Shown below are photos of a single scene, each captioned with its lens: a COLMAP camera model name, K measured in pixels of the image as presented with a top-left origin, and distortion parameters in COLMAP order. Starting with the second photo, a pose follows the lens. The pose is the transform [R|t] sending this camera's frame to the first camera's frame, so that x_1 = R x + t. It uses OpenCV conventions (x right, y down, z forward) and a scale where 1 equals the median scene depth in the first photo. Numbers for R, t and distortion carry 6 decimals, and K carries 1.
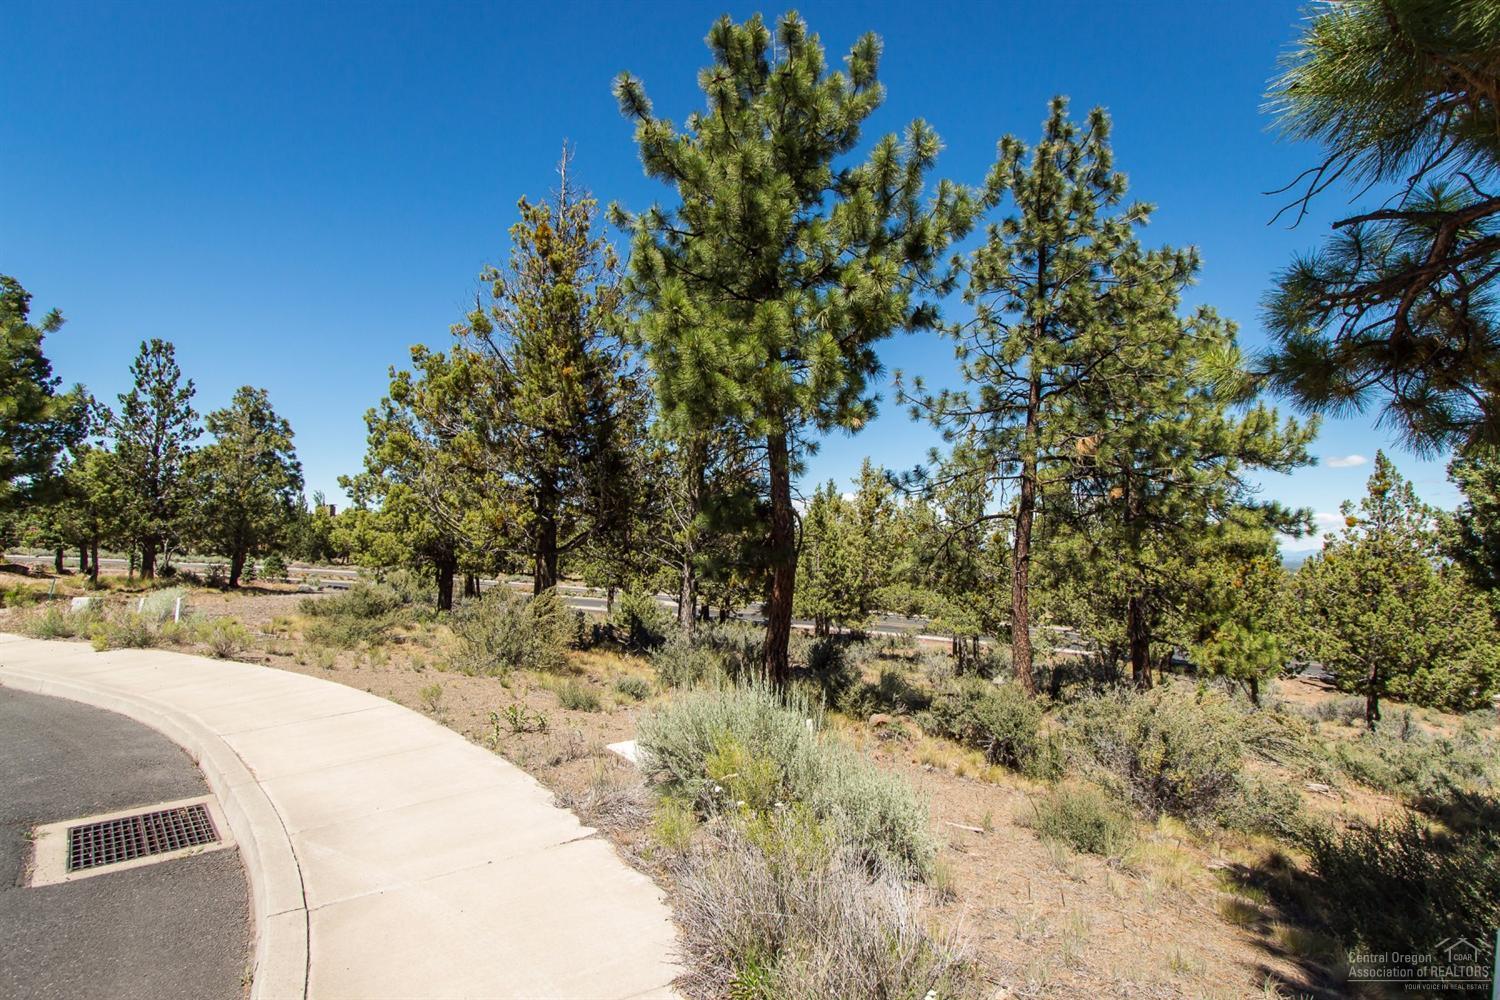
lens RADIAL K [[709.1, 0, 757.4], [0, 709.1, 493.0], [0, 0, 1]] dist [0.016404, -0.005465]
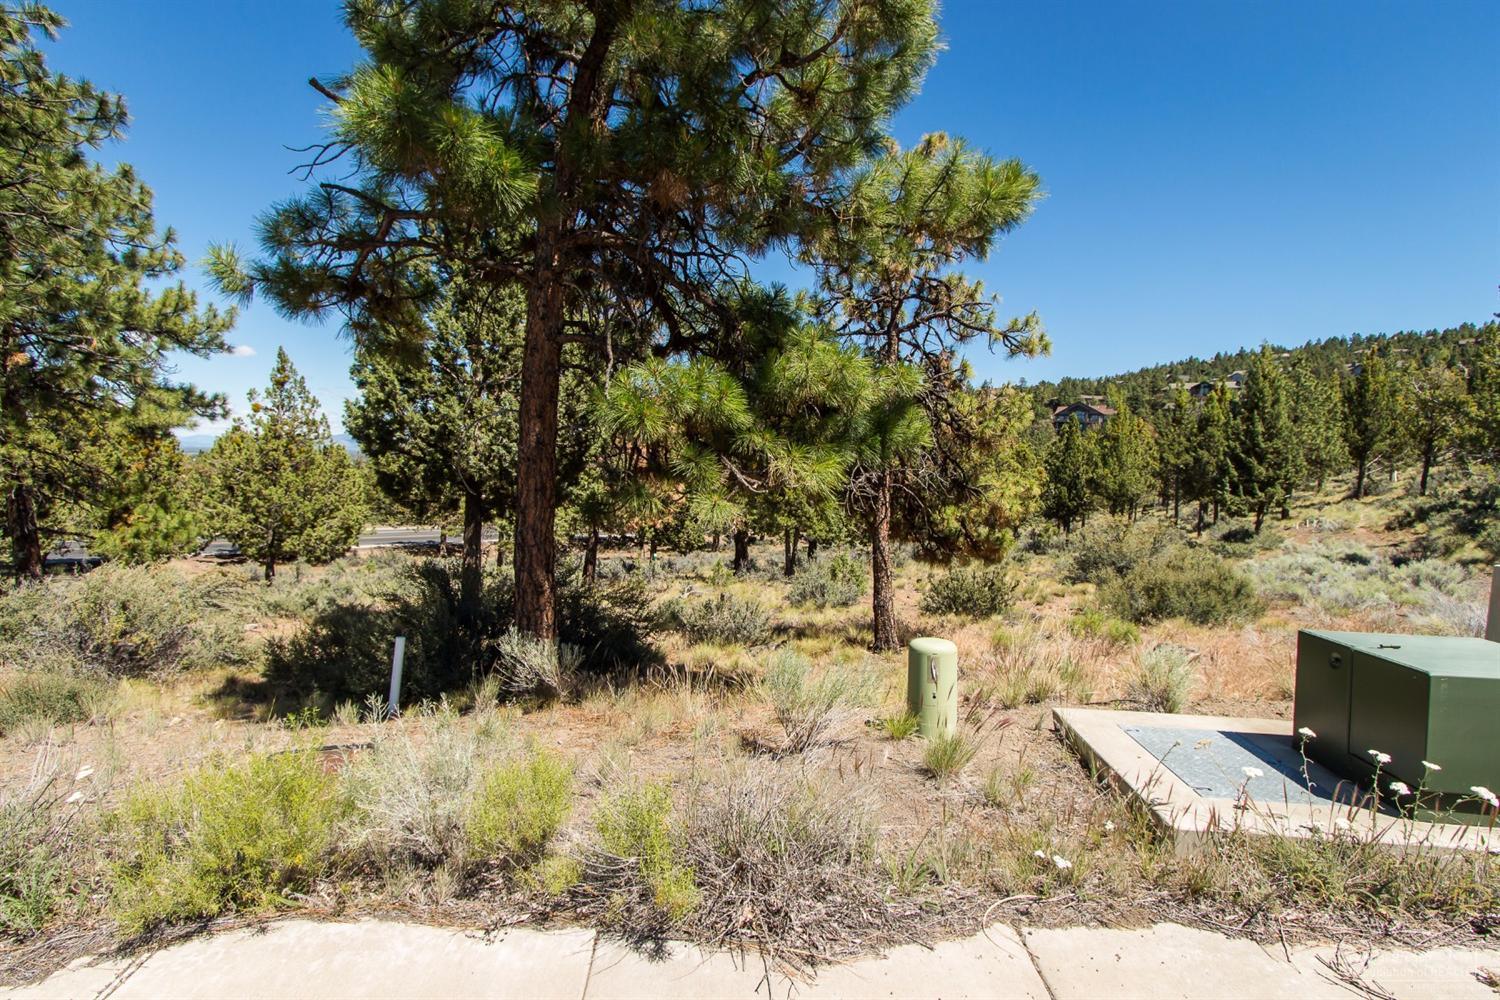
lens RADIAL K [[709.1, 0, 753.4], [0, 709.1, 494.9], [0, 0, 1]] dist [0.016404, -0.005465]
pose [[0.251009, -0.067459, 0.965631, -0.069750], [-0.089500, 0.991678, 0.092543, 0.002723], [-0.963838, -0.109653, 0.242883, -0.039058]]
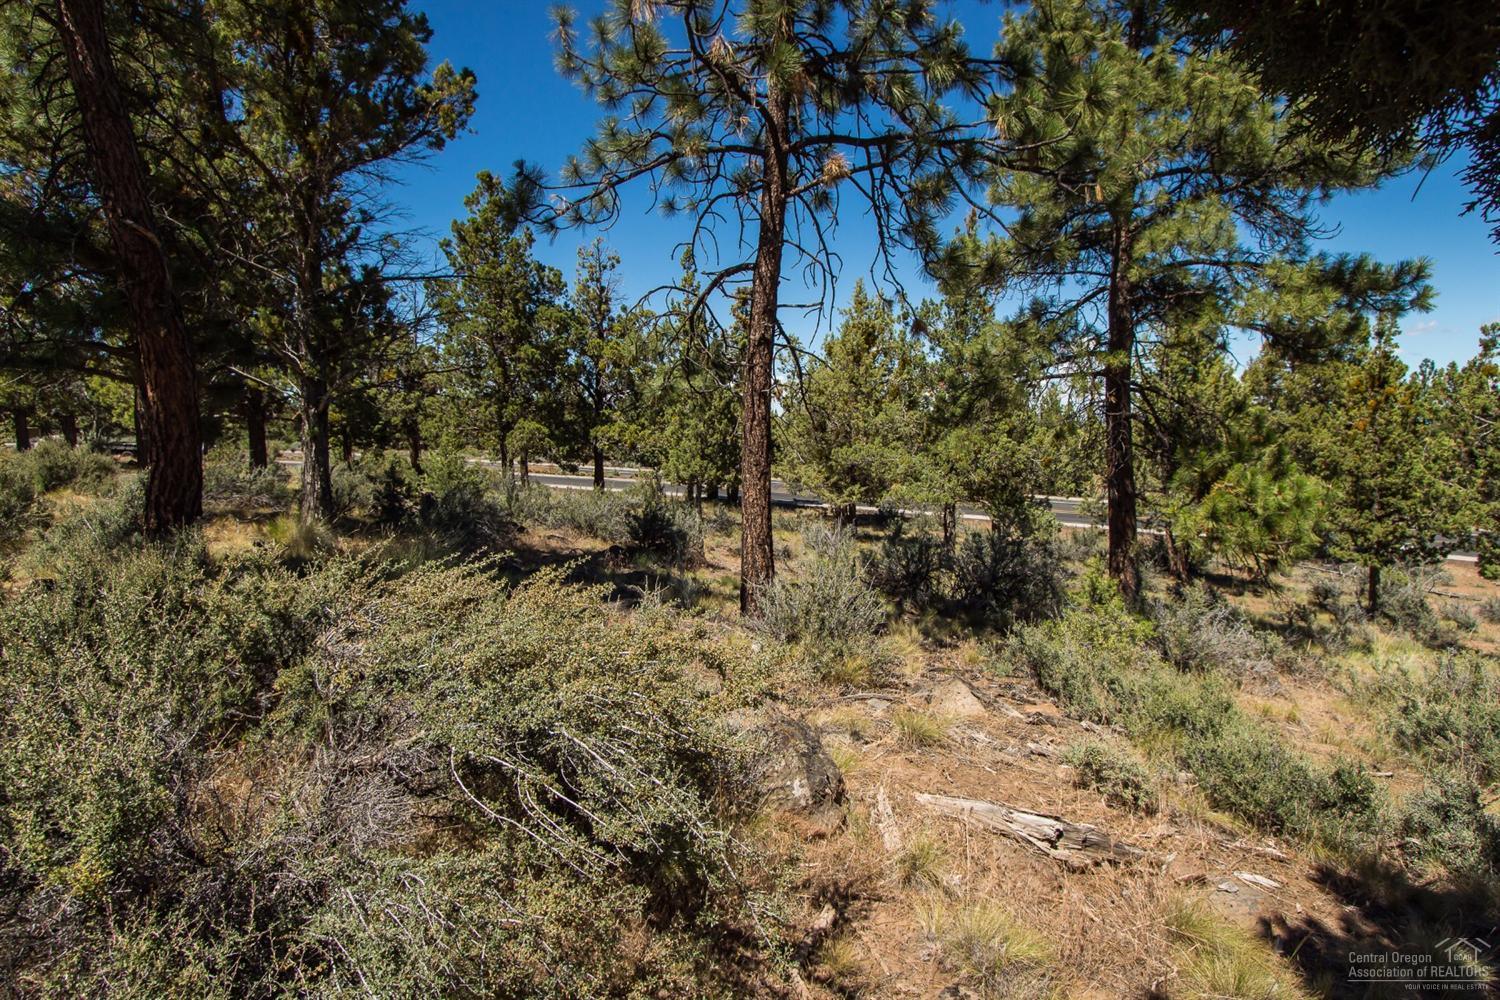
lens RADIAL K [[782.8, 0, 757.3], [0, 782.8, 492.1], [0, 0, 1]] dist [0.008679, -0.005408]
pose [[0.989343, -0.013647, -0.144962, 0.328562], [0.036128, 0.987472, 0.153601, 0.082400], [0.141050, -0.157201, 0.977442, 0.287982]]
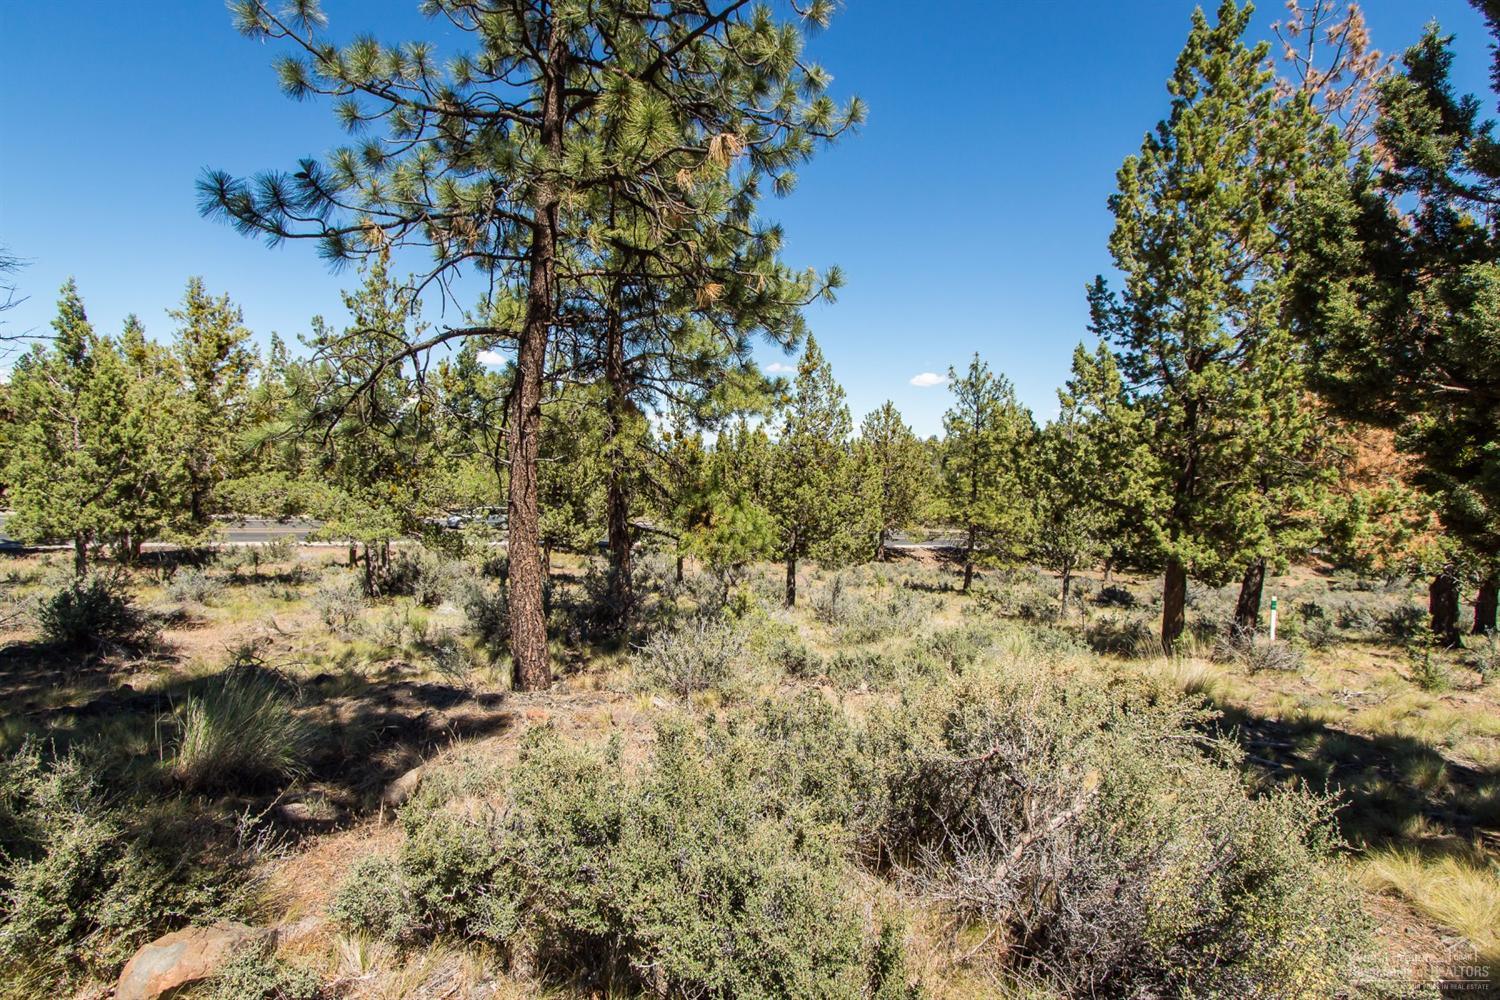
lens RADIAL K [[709.1, 0, 754.1], [0, 709.1, 494.5], [0, 0, 1]] dist [0.016404, -0.005465]
pose [[0.699475, -0.047384, 0.713085, 0.071326], [-0.063651, 0.989703, 0.128202, 0.054095], [-0.711817, -0.135063, 0.689256, 0.350588]]
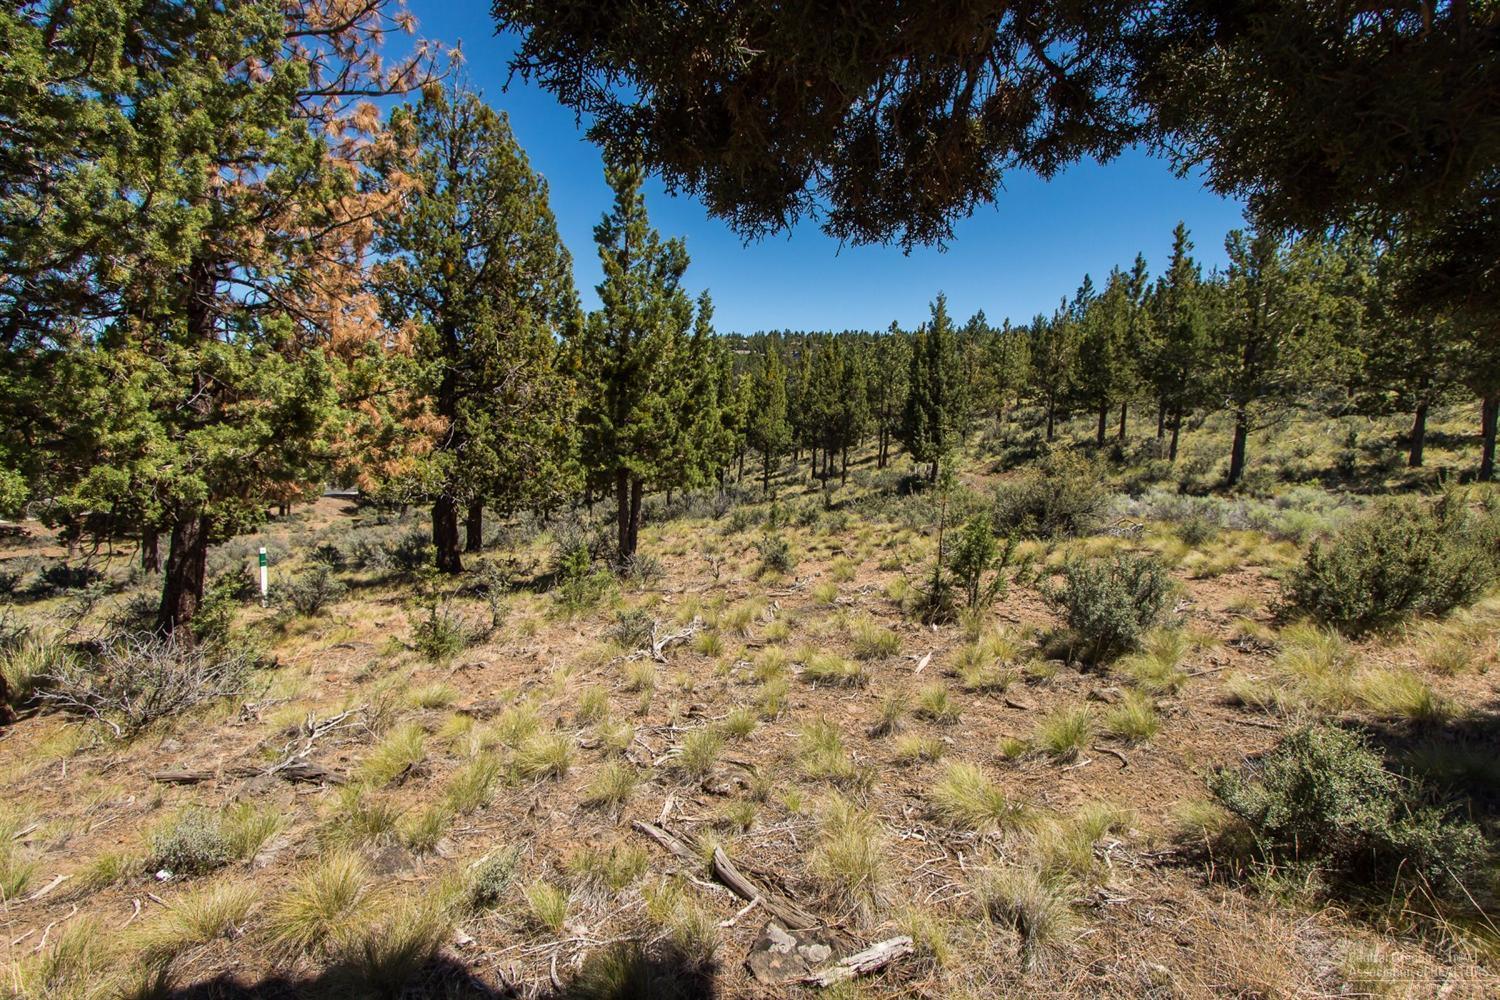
lens RADIAL K [[709.1, 0, 756.4], [0, 709.1, 496.3], [0, 0, 1]] dist [0.016404, -0.005465]
pose [[-0.401655, -0.117197, 0.908261, 0.436199], [-0.119805, 0.989979, 0.074761, 0.111570], [-0.907921, -0.078786, -0.411671, 0.349980]]
